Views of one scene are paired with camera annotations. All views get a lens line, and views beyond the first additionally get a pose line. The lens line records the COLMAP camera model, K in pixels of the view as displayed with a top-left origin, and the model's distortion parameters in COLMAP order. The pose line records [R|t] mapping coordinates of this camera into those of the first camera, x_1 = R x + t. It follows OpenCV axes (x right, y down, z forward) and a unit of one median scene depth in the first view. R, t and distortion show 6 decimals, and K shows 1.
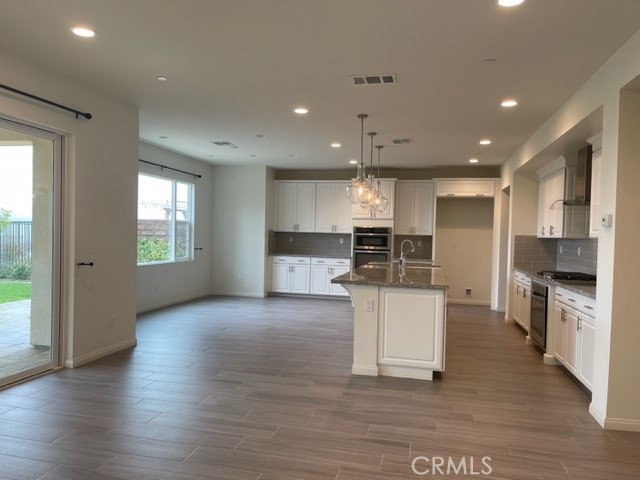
lens RADIAL K [[477.7, 0, 322.9], [0, 477.7, 244.4], [0, 0, 1]] dist [0.071669, -0.089910]
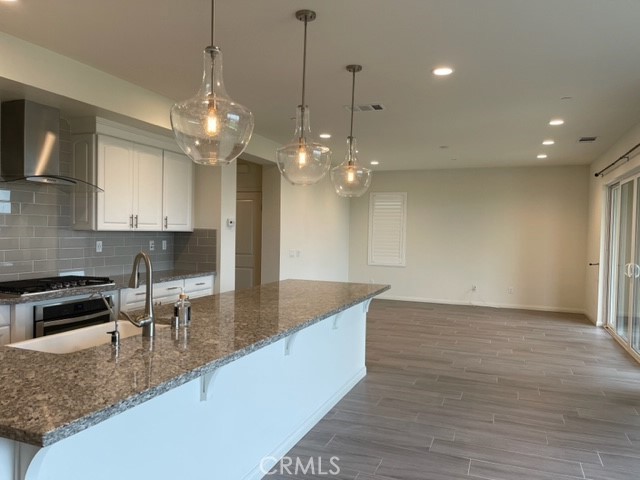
lens RADIAL K [[482.9, 0, 320.0], [0, 482.9, 240.0], [0, 0, 1]] dist [0.009809, -0.001469]
pose [[-0.987197, -0.048168, 0.152062, 0.007237], [-0.042997, 0.998385, 0.037119, -0.024872], [-0.153604, 0.030105, -0.987674, 0.986401]]
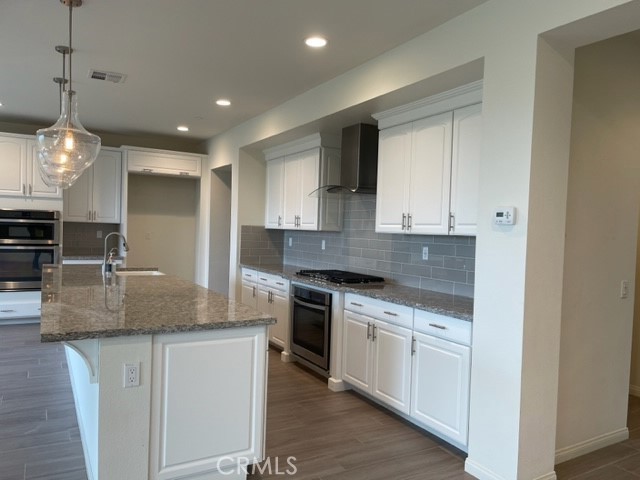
lens RADIAL K [[477.7, 0, 322.9], [0, 477.7, 244.4], [0, 0, 1]] dist [0.071669, -0.089910]
pose [[0.740923, -0.022853, 0.671201, -0.042723], [0.000471, 0.999438, 0.033510, -0.011246], [-0.671590, -0.024512, 0.740518, 0.243183]]
